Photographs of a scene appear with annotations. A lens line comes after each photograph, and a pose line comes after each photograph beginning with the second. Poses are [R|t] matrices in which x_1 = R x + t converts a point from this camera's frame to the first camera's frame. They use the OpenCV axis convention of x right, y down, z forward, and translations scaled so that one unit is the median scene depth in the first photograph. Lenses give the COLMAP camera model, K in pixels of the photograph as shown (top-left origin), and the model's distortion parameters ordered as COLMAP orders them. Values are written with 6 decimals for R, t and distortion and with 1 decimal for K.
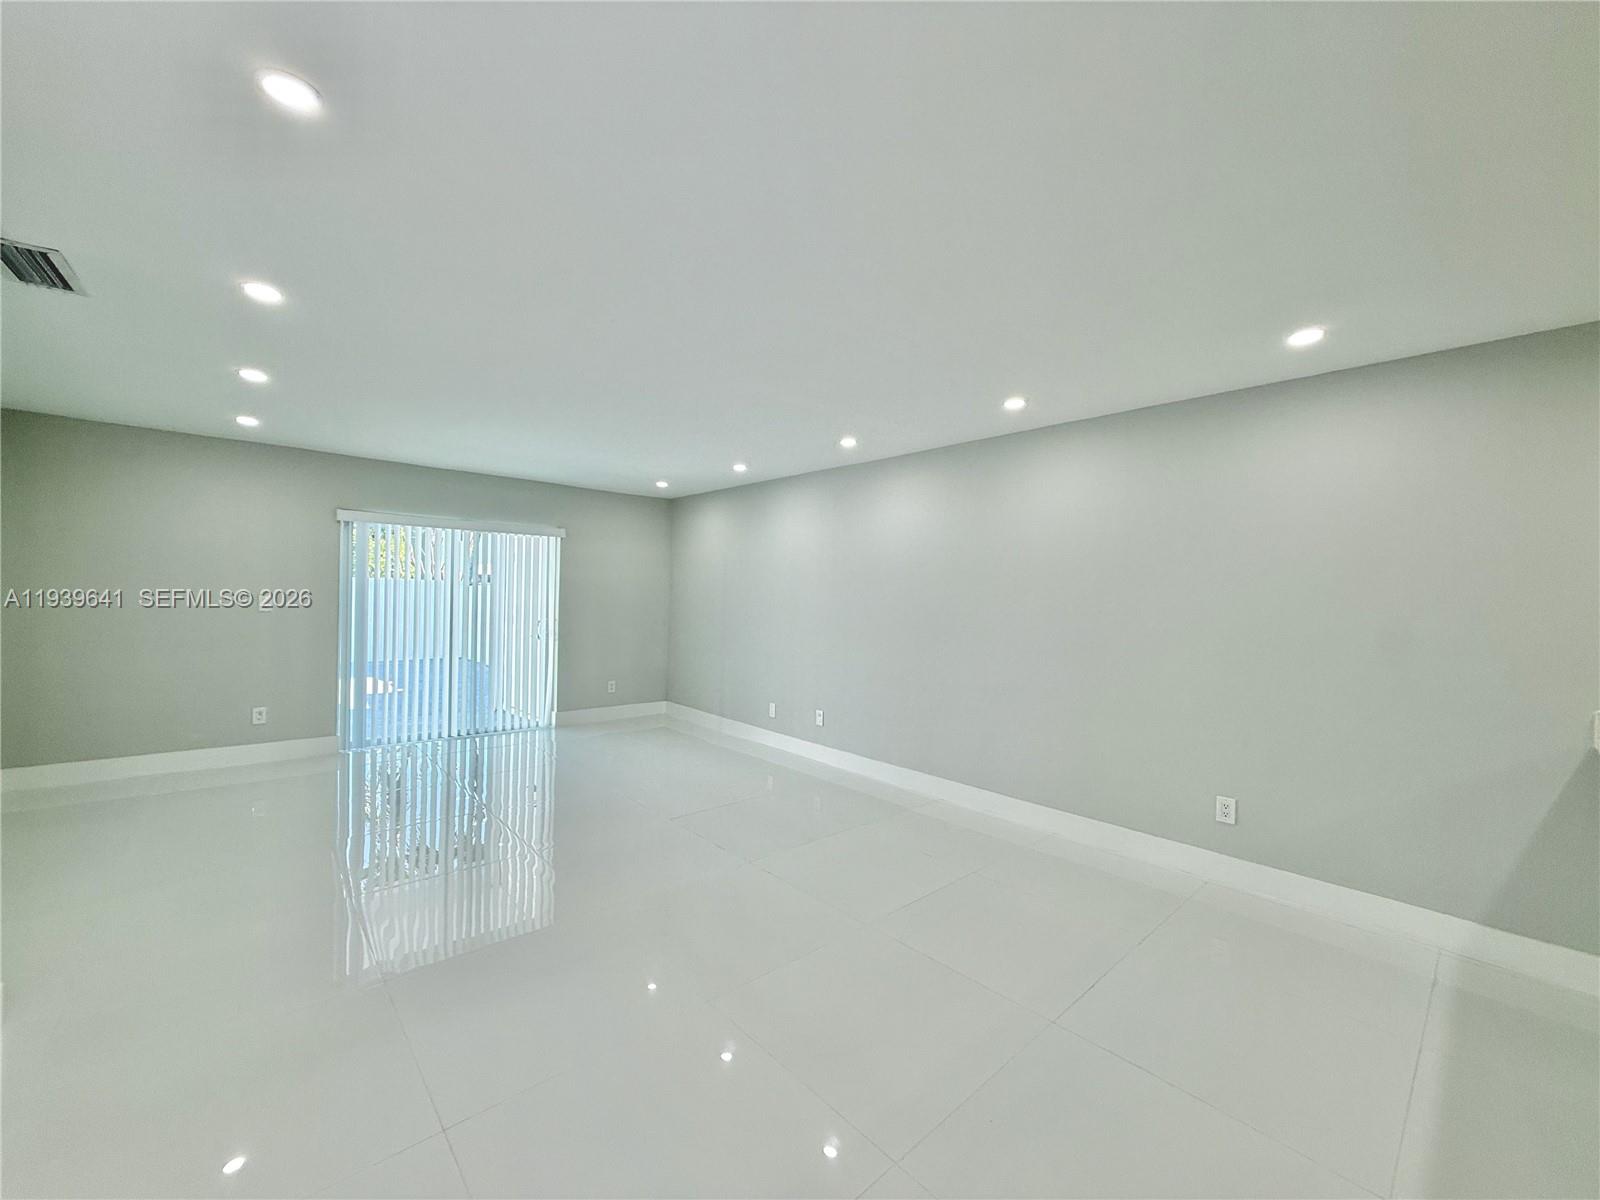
lens RADIAL K [[632.5, 0, 797.8], [0, 632.5, 605.1], [0, 0, 1]] dist [0.000778, 0.000460]
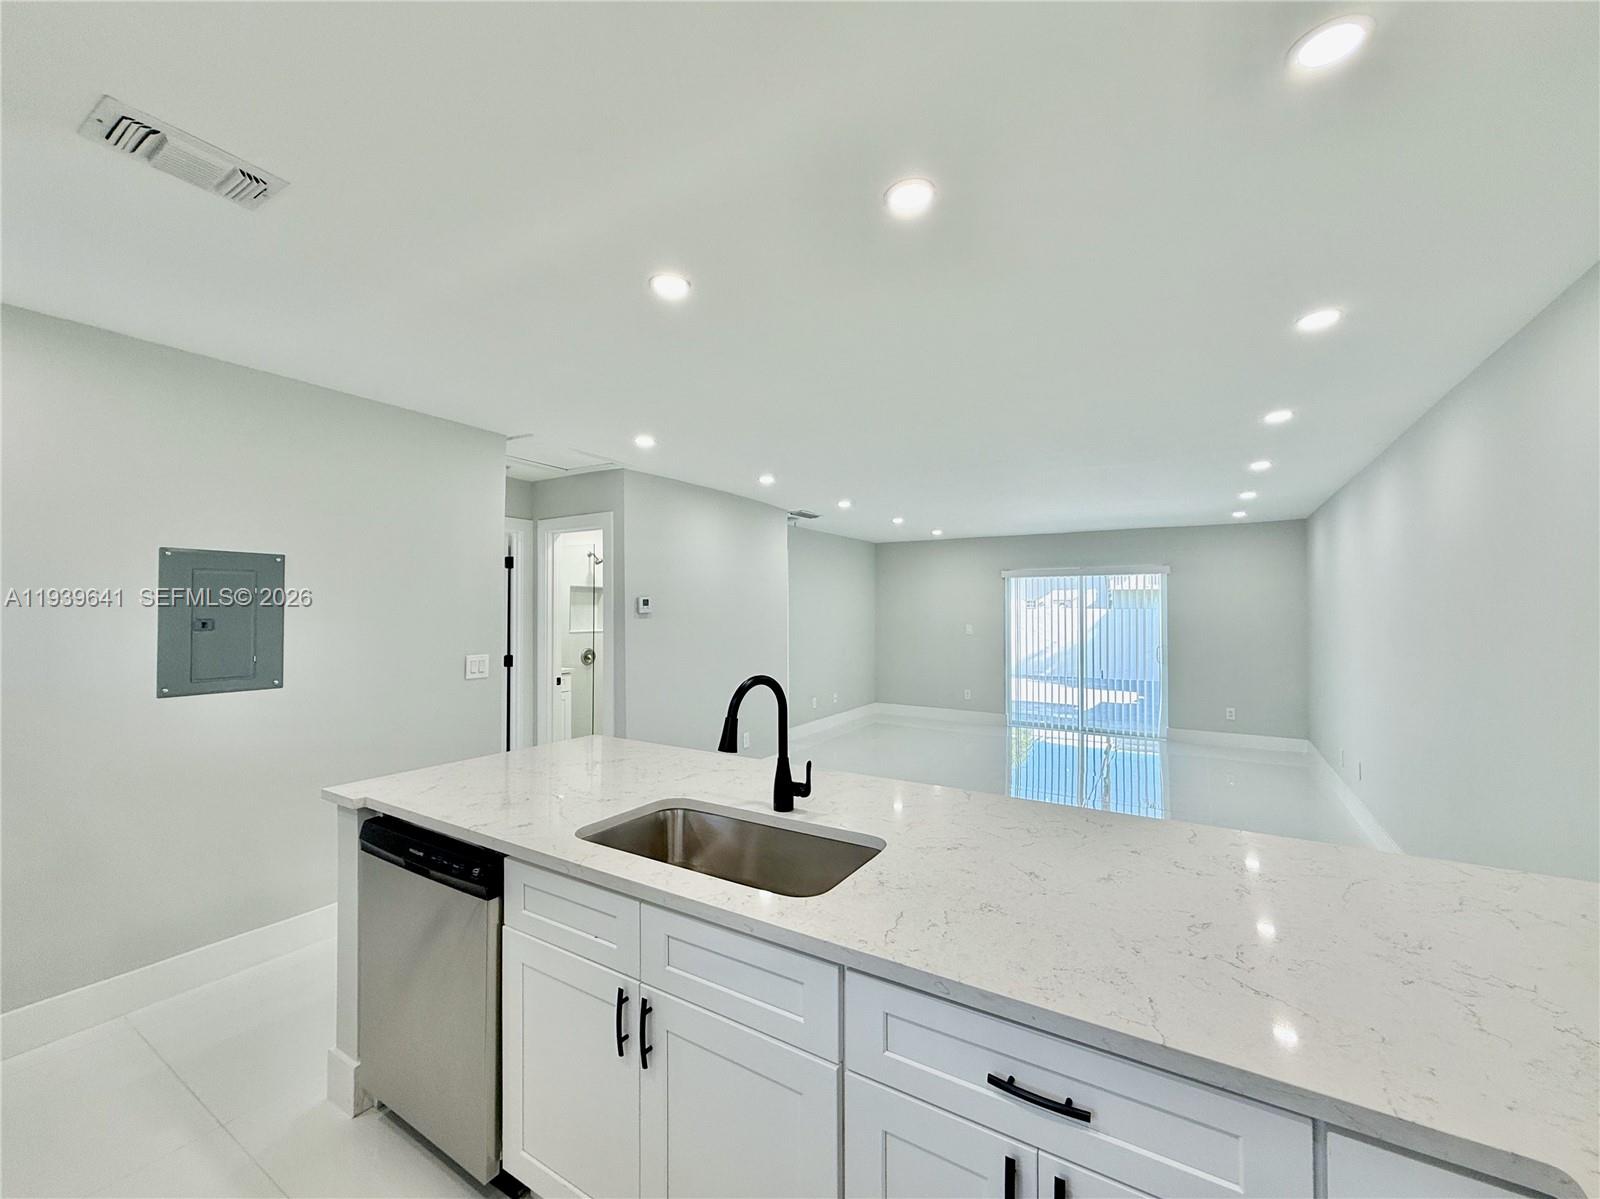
lens RADIAL K [[632.5, 0, 797.8], [0, 632.5, 604.6], [0, 0, 1]] dist [0.000778, 0.000460]
pose [[0.324303, -0.039778, -0.945117, 0.494071], [-0.012699, 0.998842, -0.046397, 0.010960], [0.945868, 0.027048, 0.323422, 0.003601]]
